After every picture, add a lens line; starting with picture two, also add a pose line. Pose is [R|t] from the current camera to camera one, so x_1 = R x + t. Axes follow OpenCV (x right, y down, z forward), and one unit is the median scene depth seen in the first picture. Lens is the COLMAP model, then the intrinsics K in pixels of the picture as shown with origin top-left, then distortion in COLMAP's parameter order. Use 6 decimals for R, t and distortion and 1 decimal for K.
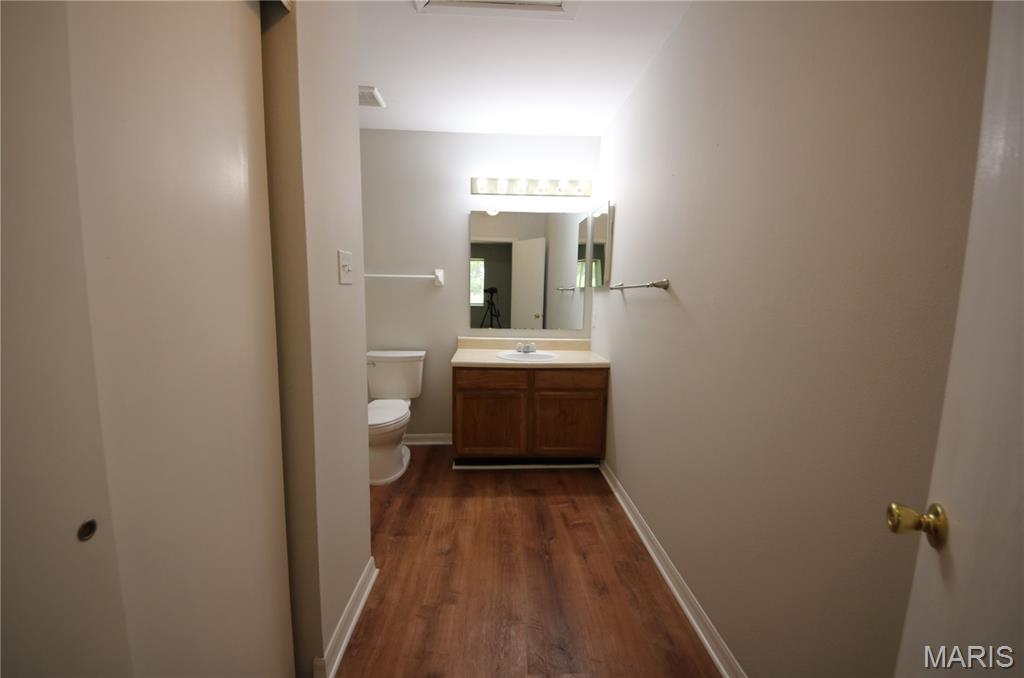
lens RADIAL K [[383.8, 0, 515.5], [0, 383.8, 345.3], [0, 0, 1]] dist [0.014561, -0.014322]
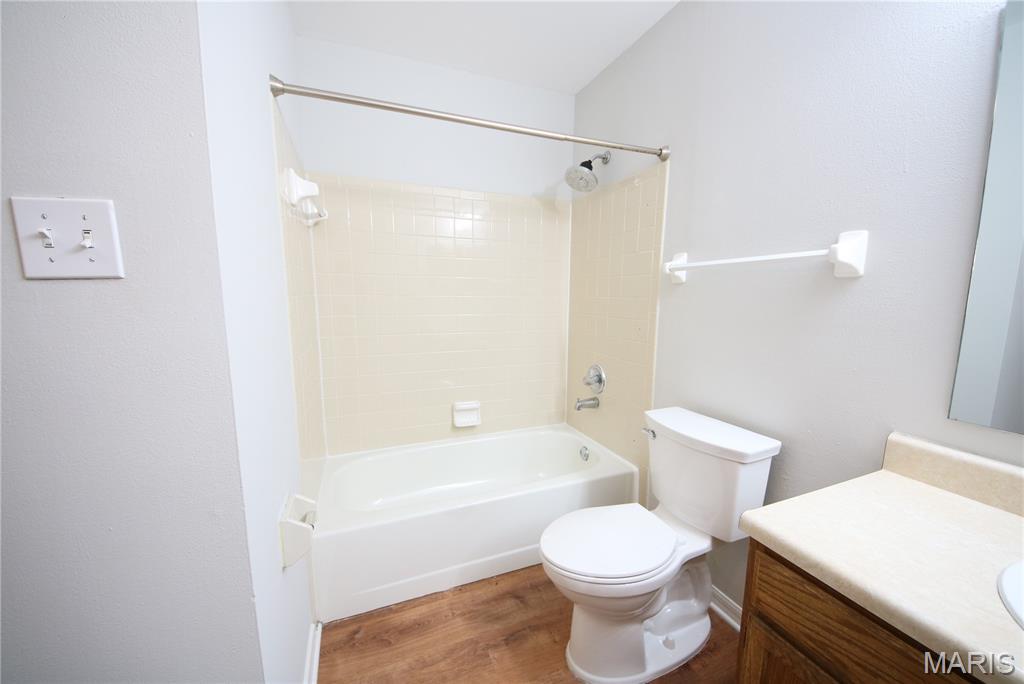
lens RADIAL K [[383.0, 0, 516.0], [0, 383.0, 348.4], [0, 0, 1]] dist [0.018396, -0.015747]
pose [[0.316035, 0.119785, -0.941156, 0.052172], [-0.126097, 0.988500, 0.083468, -0.092381], [0.940331, 0.092298, 0.327505, 0.681006]]
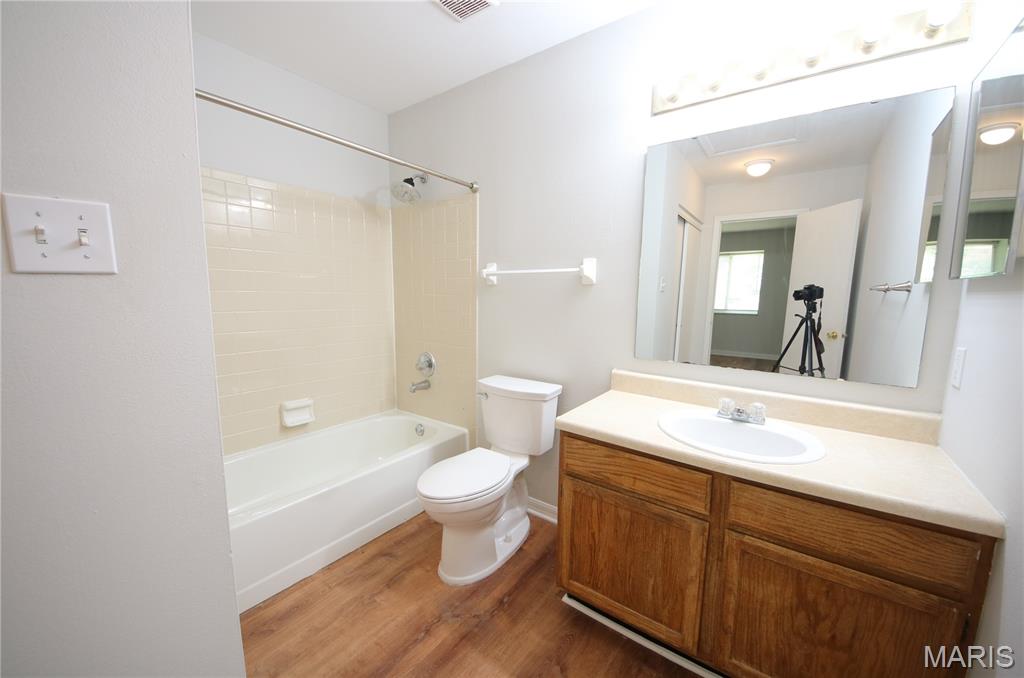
lens RADIAL K [[383.8, 0, 515.5], [0, 383.8, 345.3], [0, 0, 1]] dist [0.014561, -0.014322]
pose [[0.771582, 0.078602, -0.631255, 0.120813], [-0.086139, 0.996107, 0.018745, -0.066927], [0.630271, 0.039912, 0.775348, 0.511520]]
